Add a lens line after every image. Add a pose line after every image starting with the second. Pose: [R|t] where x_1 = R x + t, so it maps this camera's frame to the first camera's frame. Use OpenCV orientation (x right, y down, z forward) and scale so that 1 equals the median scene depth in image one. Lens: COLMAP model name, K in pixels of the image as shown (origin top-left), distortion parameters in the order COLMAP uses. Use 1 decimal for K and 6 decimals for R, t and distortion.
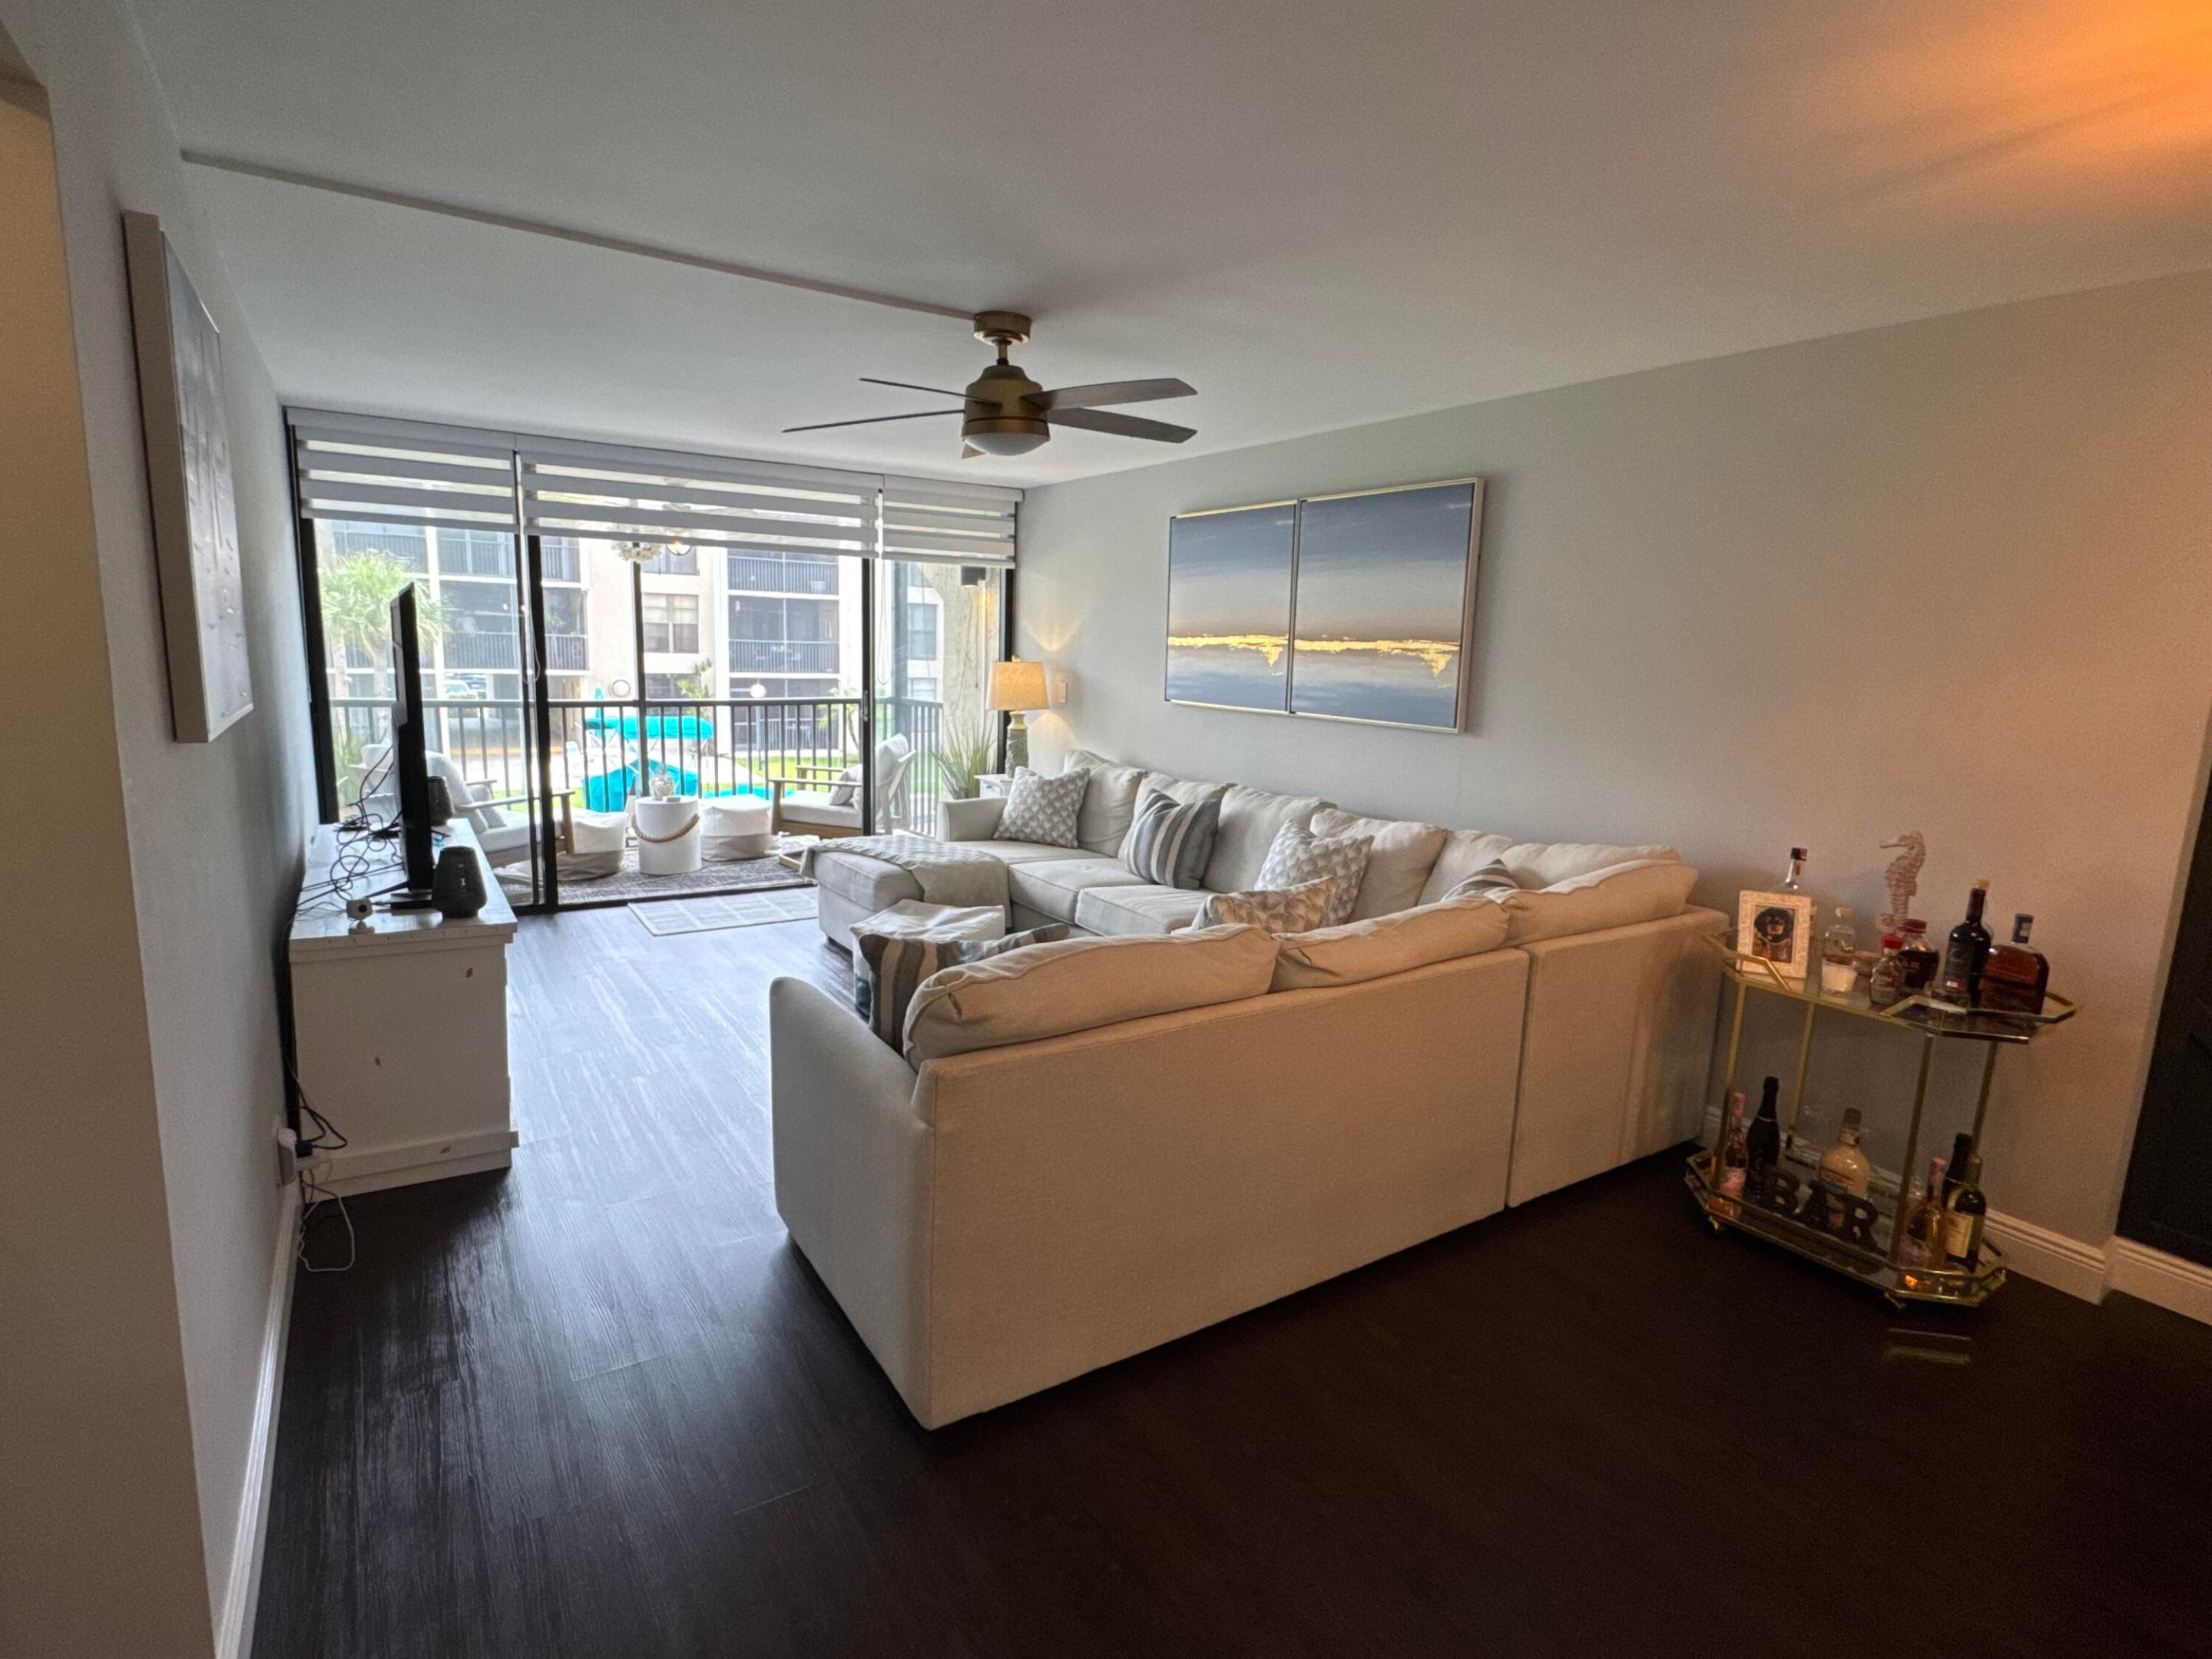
lens RADIAL K [[1124.9, 0, 1100.0], [0, 1124.9, 824.4], [0, 0, 1]] dist [-0.004460, -0.000131]
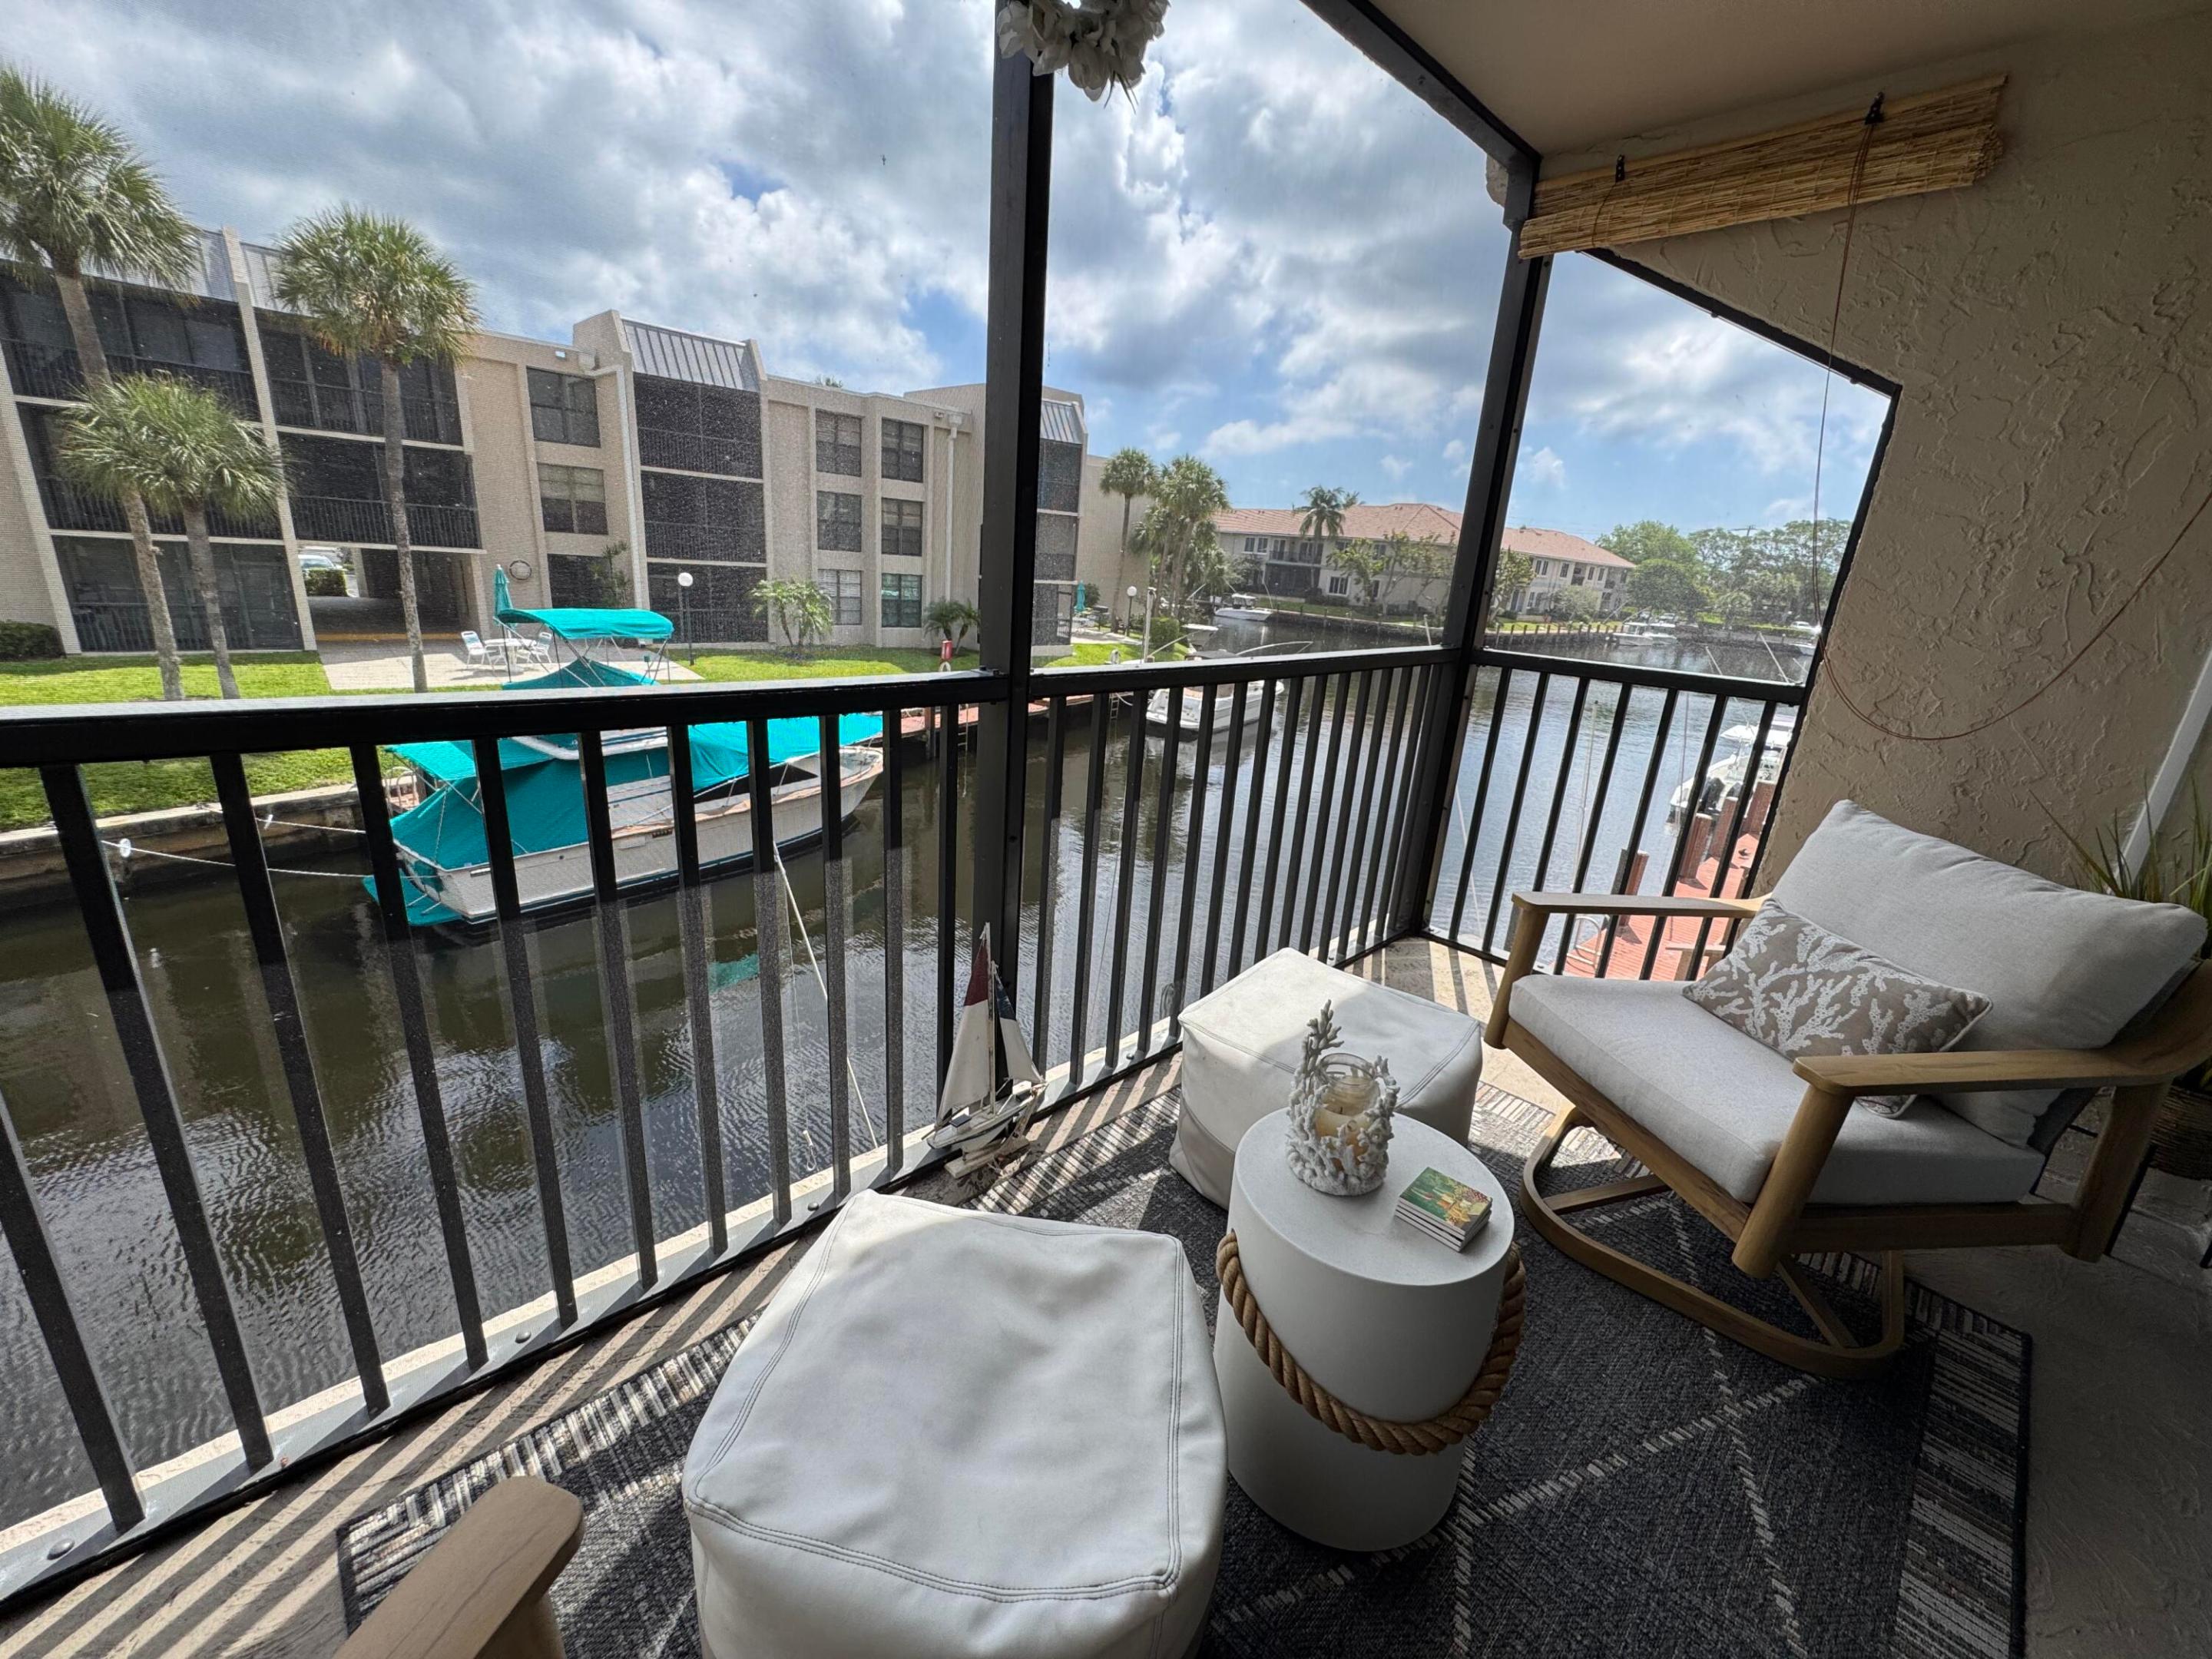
lens RADIAL K [[883.2, 0, 1103.8], [0, 883.2, 827.5], [0, 0, 1]] dist [-0.002250, 0.000260]
pose [[0.981665, -0.017933, 0.189770, -0.098934], [-0.010331, 0.989096, 0.146909, -0.024107], [-0.190335, -0.146176, 0.970776, 0.179197]]
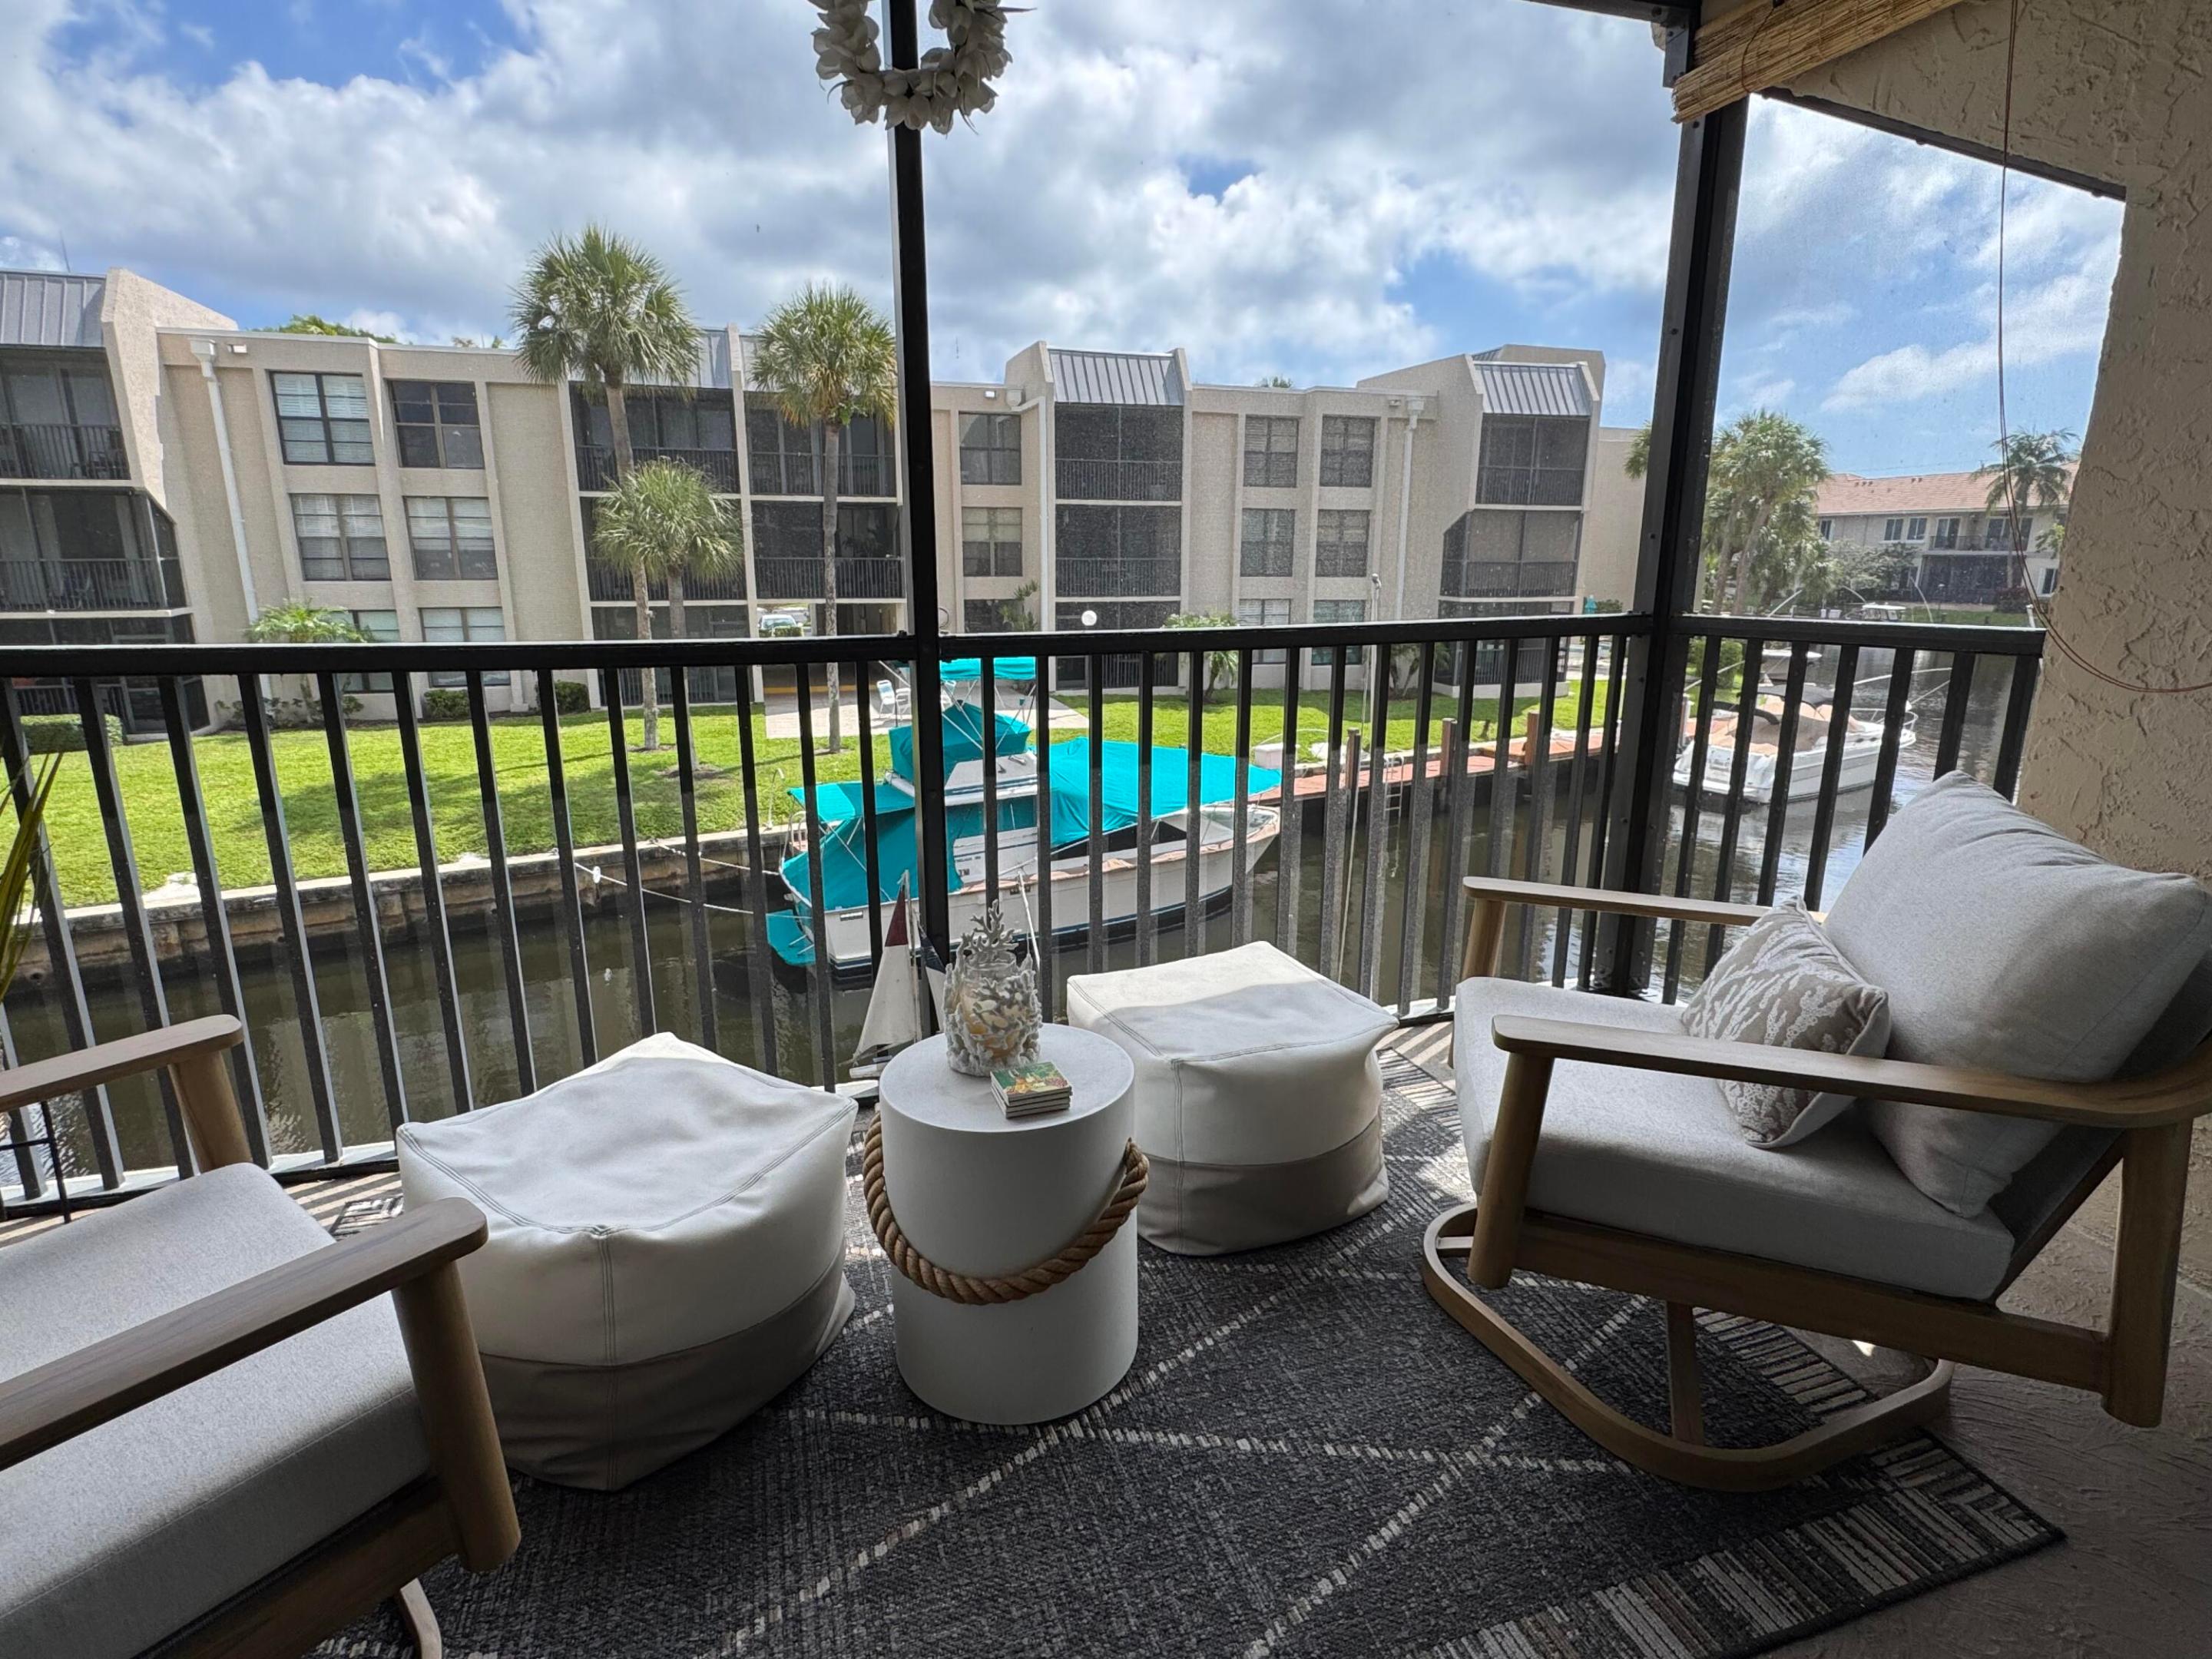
lens RADIAL K [[1136.2, 0, 1099.0], [0, 1136.2, 832.6], [0, 0, 1]] dist [-0.003362, 0.000379]
pose [[0.964157, 0.031965, -0.263400, -0.064503], [-0.013572, 0.997358, 0.071358, -0.018209], [0.264985, -0.065225, 0.962044, 0.164535]]
